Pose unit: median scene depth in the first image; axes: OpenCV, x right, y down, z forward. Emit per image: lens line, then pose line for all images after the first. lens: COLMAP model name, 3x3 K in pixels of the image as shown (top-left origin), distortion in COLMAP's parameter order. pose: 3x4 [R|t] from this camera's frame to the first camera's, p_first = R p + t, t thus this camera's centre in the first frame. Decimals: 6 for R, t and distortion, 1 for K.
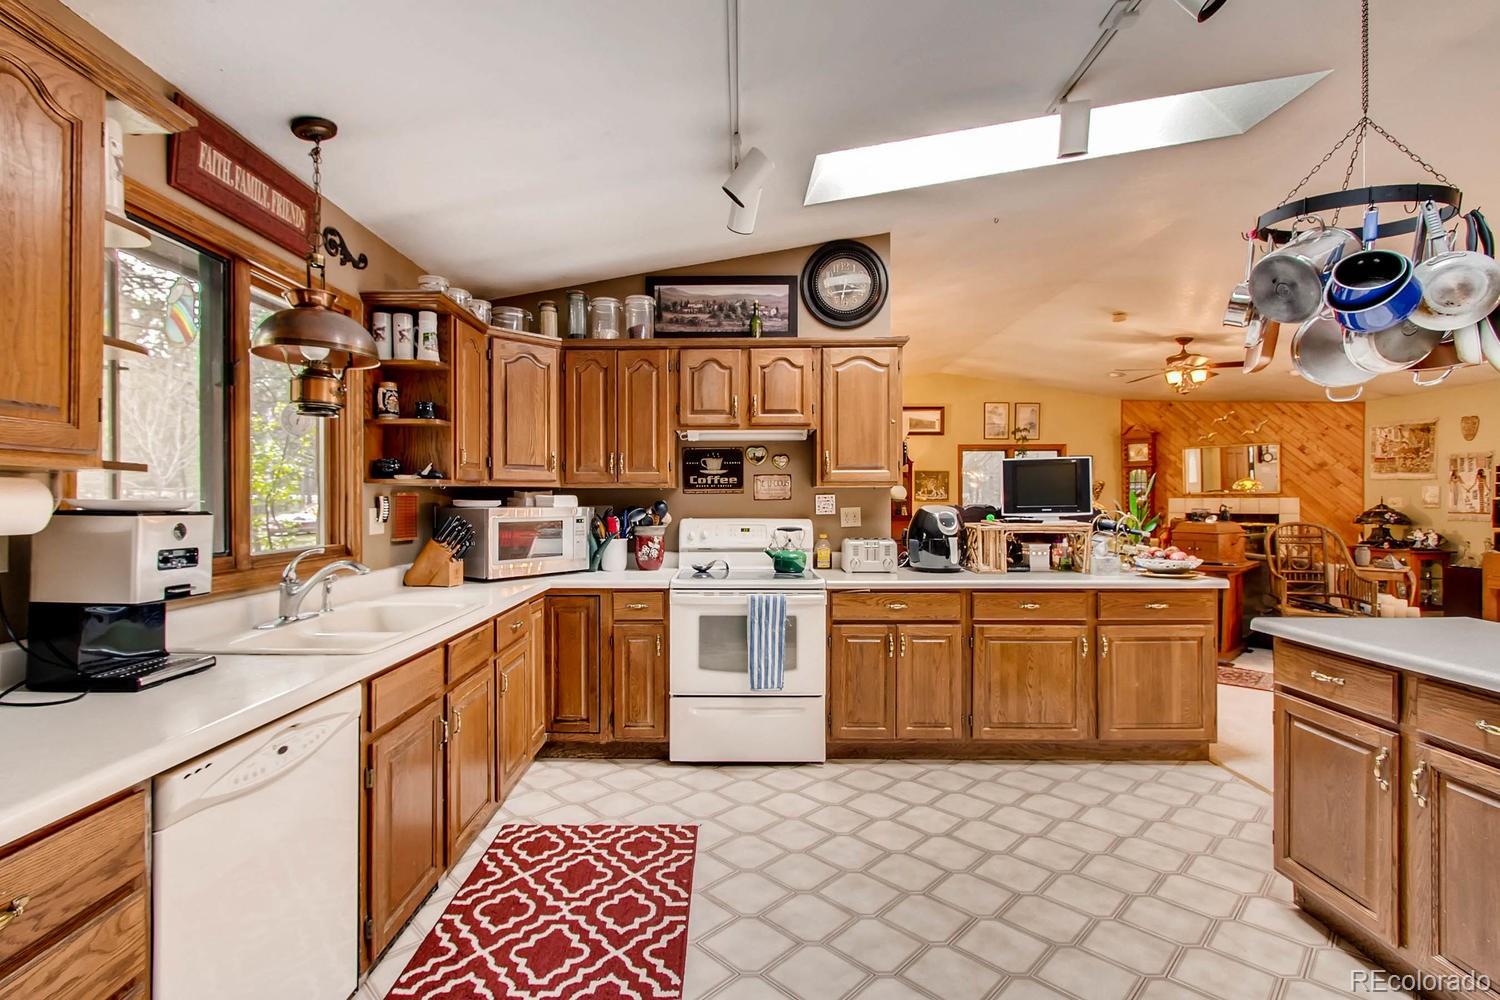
lens RADIAL K [[671.3, 0, 748.2], [0, 671.3, 499.1], [0, 0, 1]] dist [0.005212, 0.000277]
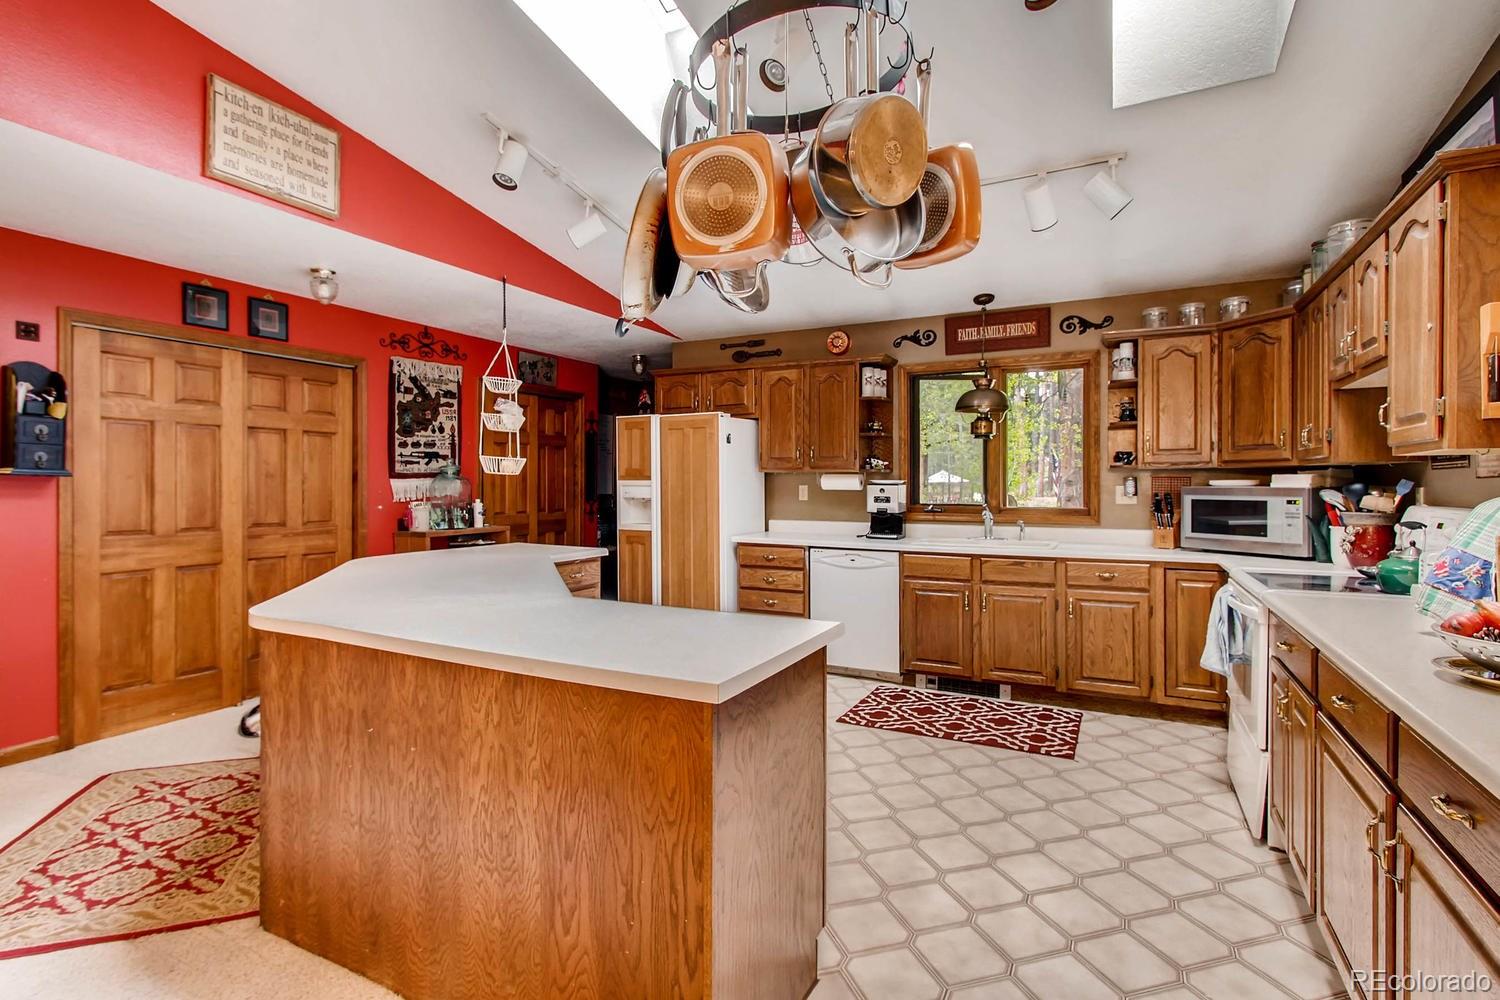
lens RADIAL K [[753.2, 0, 756.0], [0, 753.2, 490.4], [0, 0, 1]] dist [0.011323, -0.000487]
pose [[-0.442108, 0.007359, -0.896932, 1.529146], [0.000792, 0.999969, 0.007814, 0.012294], [0.896961, 0.002744, -0.442100, 1.240951]]
